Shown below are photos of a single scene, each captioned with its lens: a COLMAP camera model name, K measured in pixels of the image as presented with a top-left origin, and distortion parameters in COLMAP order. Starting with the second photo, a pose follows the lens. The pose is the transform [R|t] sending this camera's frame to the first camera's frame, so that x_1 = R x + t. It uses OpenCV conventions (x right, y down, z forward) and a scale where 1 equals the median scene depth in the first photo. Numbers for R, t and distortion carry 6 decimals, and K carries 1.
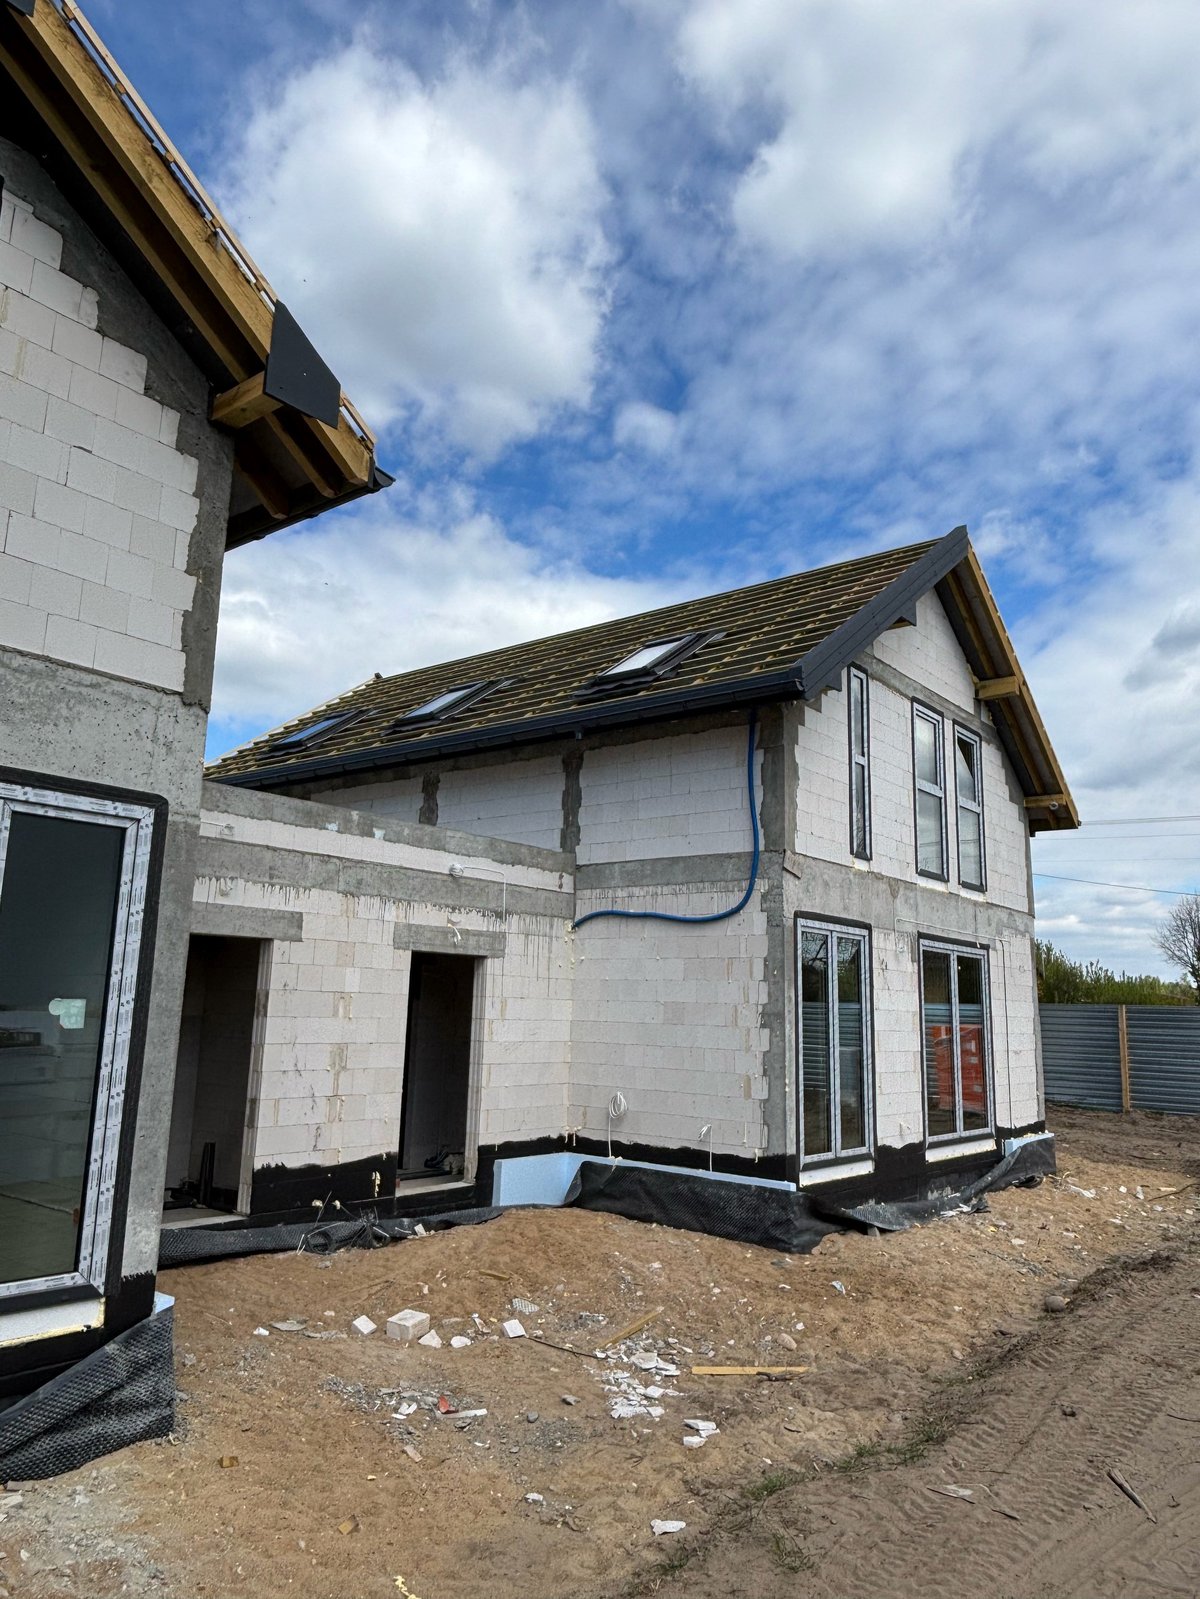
lens RADIAL K [[1097.9, 0, 590.4], [0, 1097.9, 794.9], [0, 0, 1]] dist [0.079946, -0.146671]
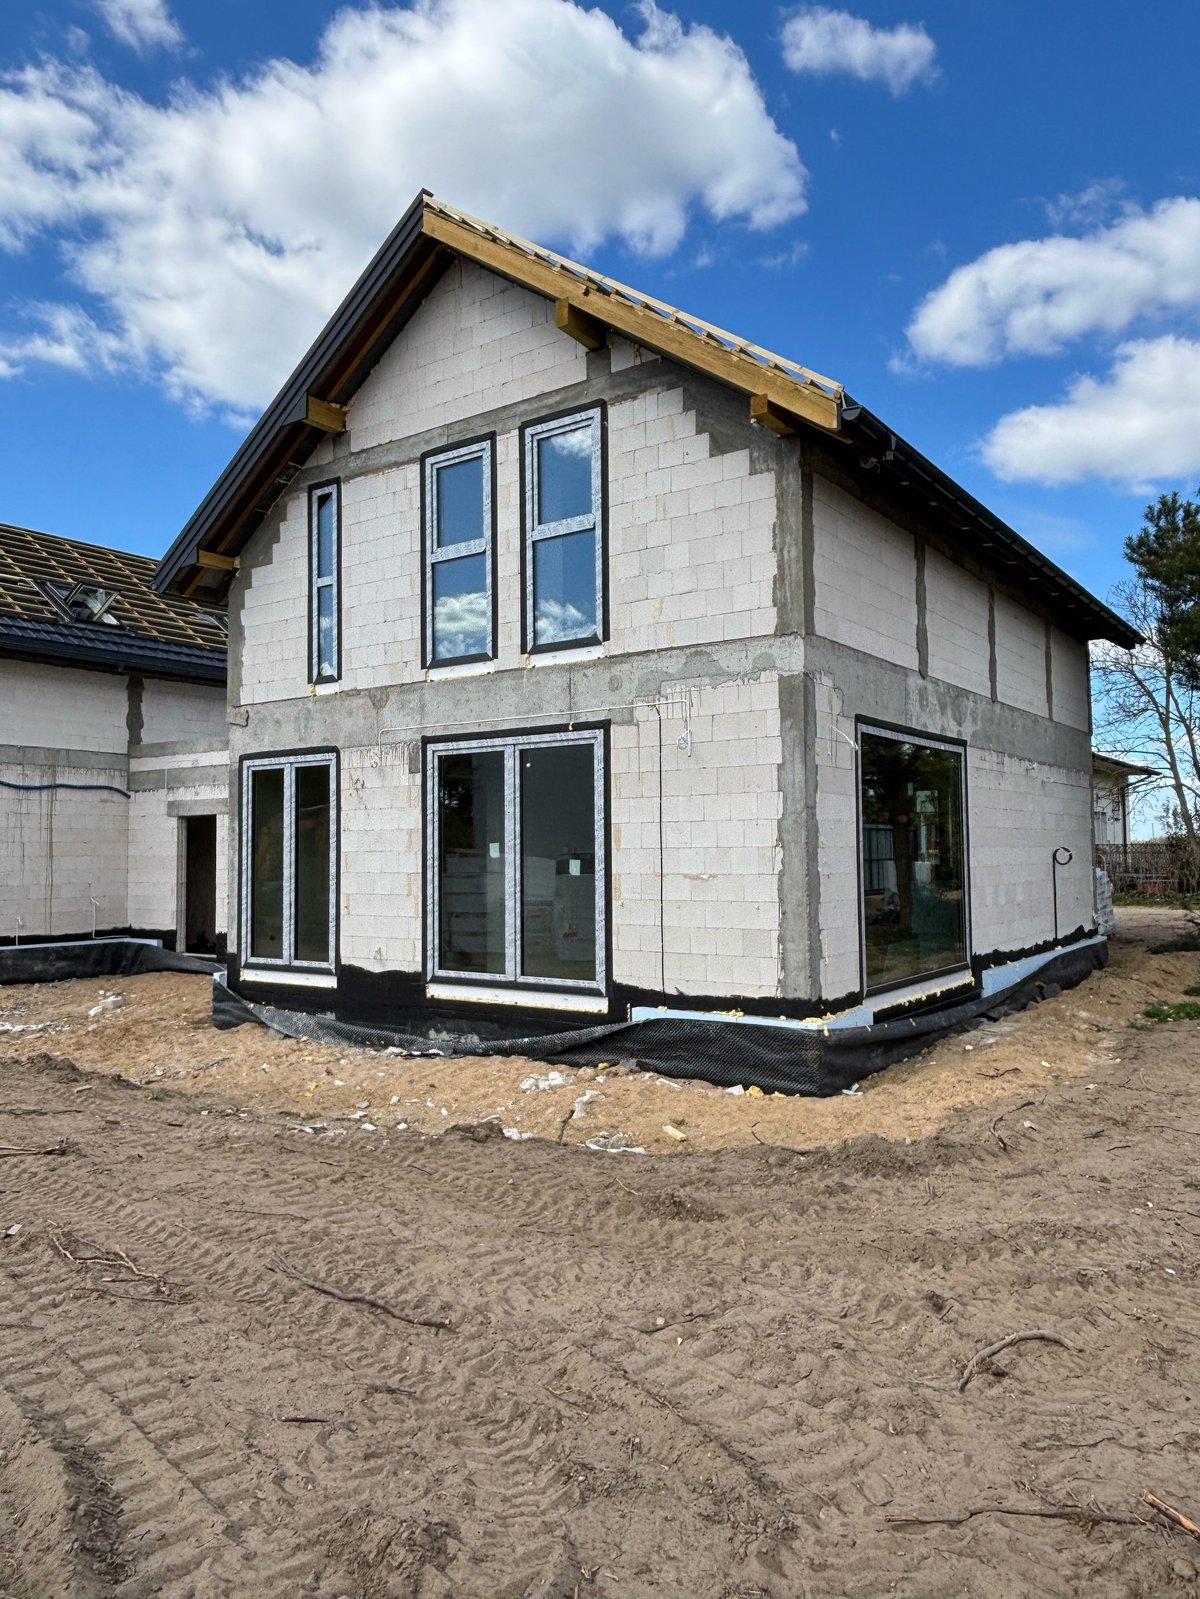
lens RADIAL K [[1097.9, 0, 590.4], [0, 1097.9, 794.9], [0, 0, 1]] dist [0.079946, -0.146671]
pose [[0.071798, -0.081514, -0.994083, 1.239746], [0.206132, 0.976351, -0.065173, 0.269619], [0.975887, -0.200233, 0.086903, 1.125512]]
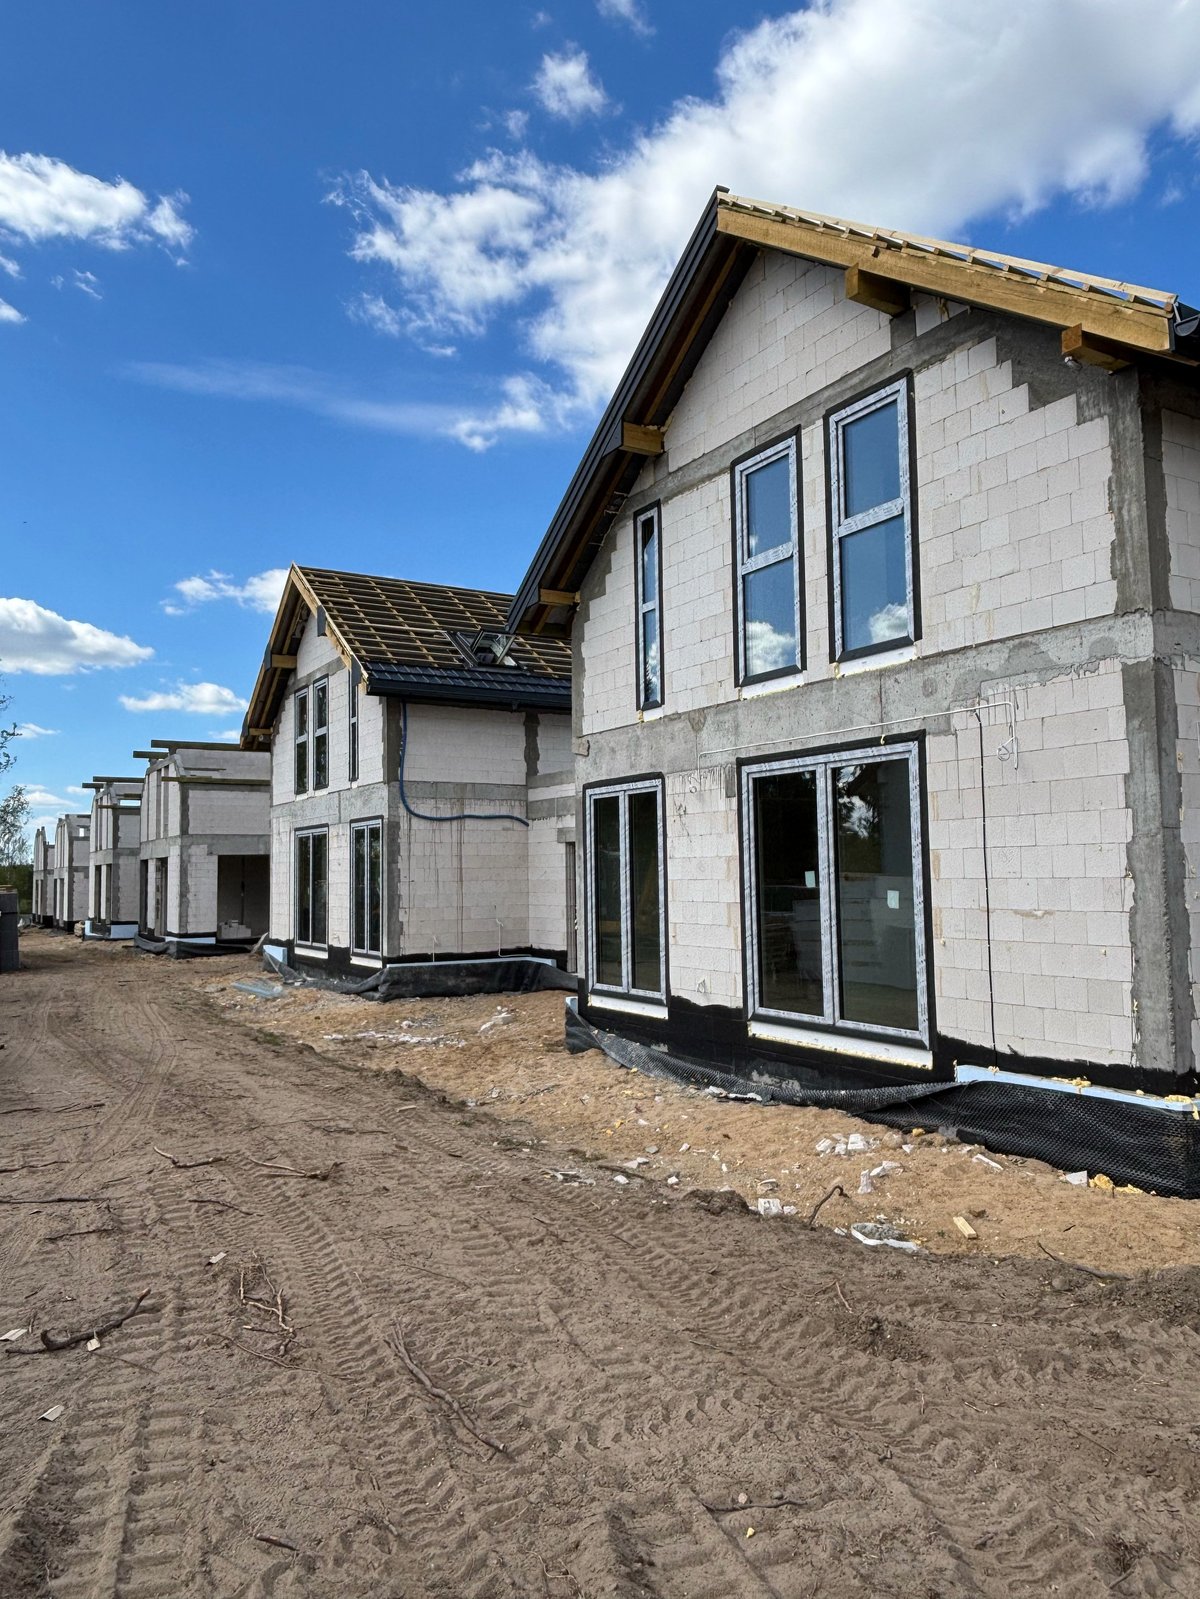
lens RADIAL K [[1097.9, 0, 590.4], [0, 1097.9, 794.9], [0, 0, 1]] dist [0.079946, -0.146671]
pose [[-0.332336, -0.091955, -0.938668, 1.172533], [0.190033, 0.968297, -0.162138, 0.280035], [0.923818, -0.232262, -0.304325, 1.228979]]
